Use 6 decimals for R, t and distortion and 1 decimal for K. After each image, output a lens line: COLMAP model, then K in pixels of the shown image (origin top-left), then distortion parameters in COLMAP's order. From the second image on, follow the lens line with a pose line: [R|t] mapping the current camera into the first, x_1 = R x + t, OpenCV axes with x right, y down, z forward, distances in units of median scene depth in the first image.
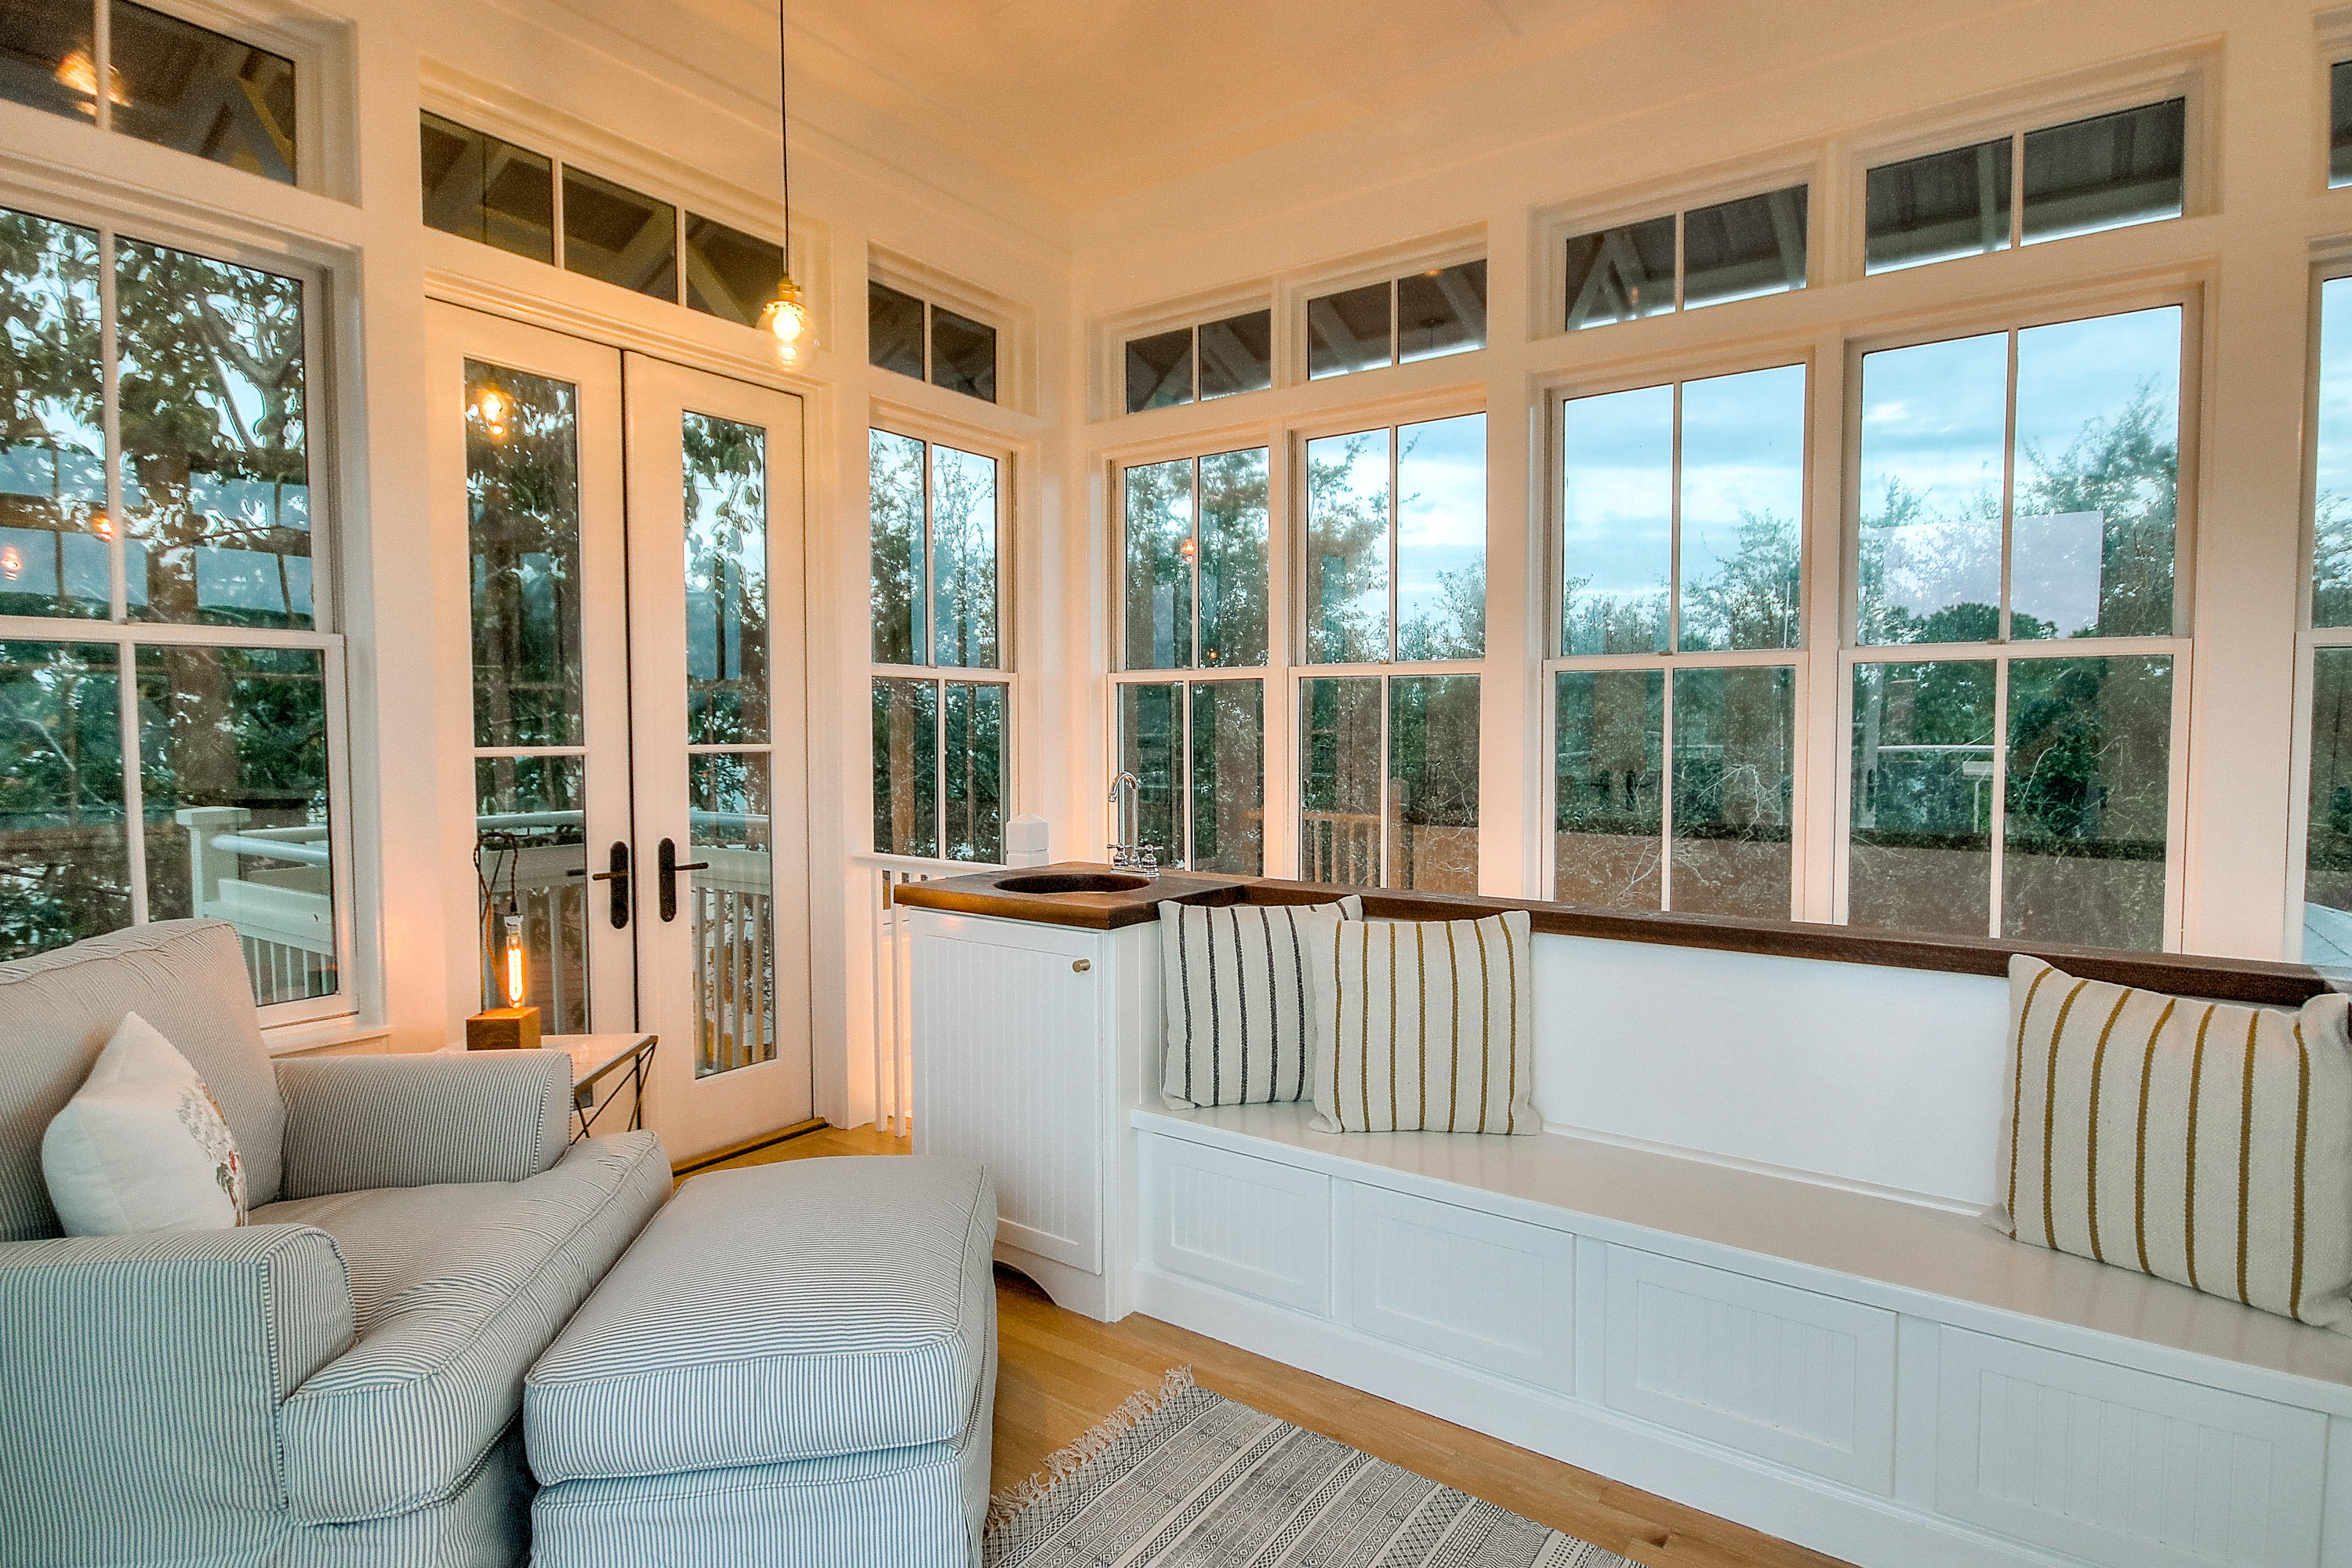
lens RADIAL K [[1208.9, 0, 1176.0], [0, 1208.9, 784.0], [0, 0, 1]] dist [-0.003557, -0.001687]
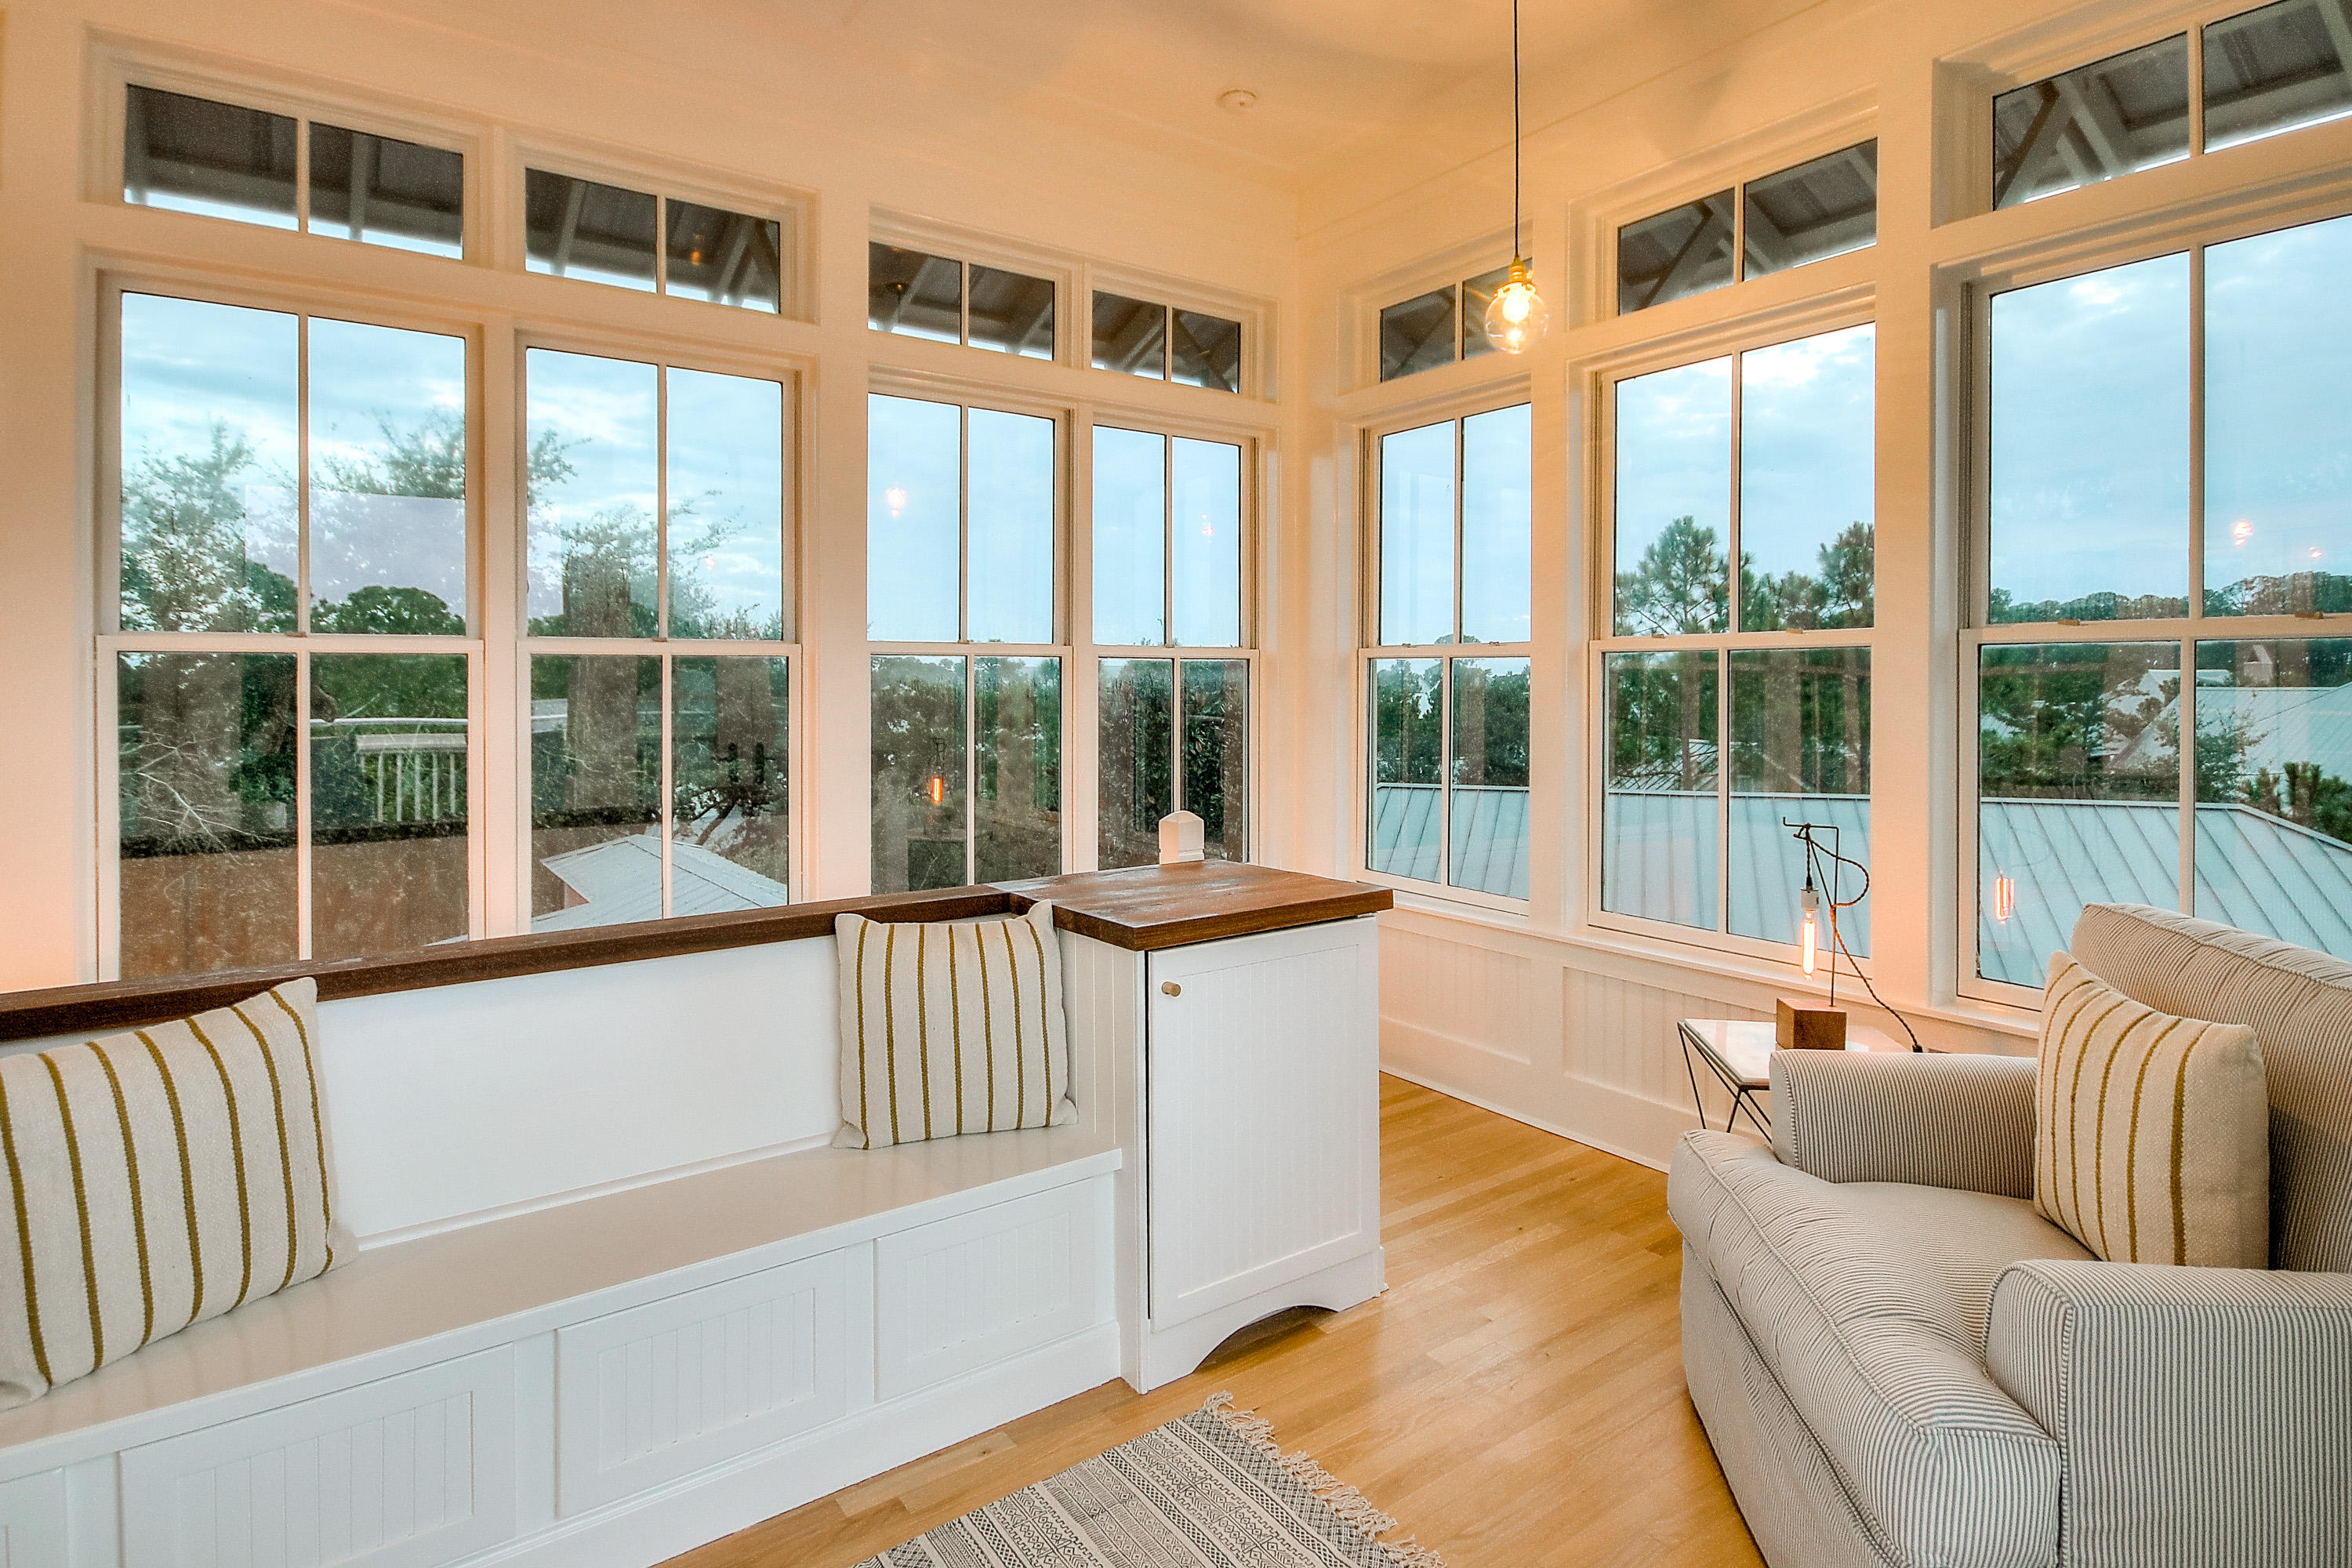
lens RADIAL K [[1218.6, 0, 1175.5], [0, 1218.6, 734.0], [0, 0, 1]] dist [-0.000802, 0.000060]
pose [[0.330484, -0.025168, 0.943476, -0.254271], [0.056001, 0.998406, 0.007017, -0.010421], [-0.942149, 0.050517, 0.331367, 0.187300]]
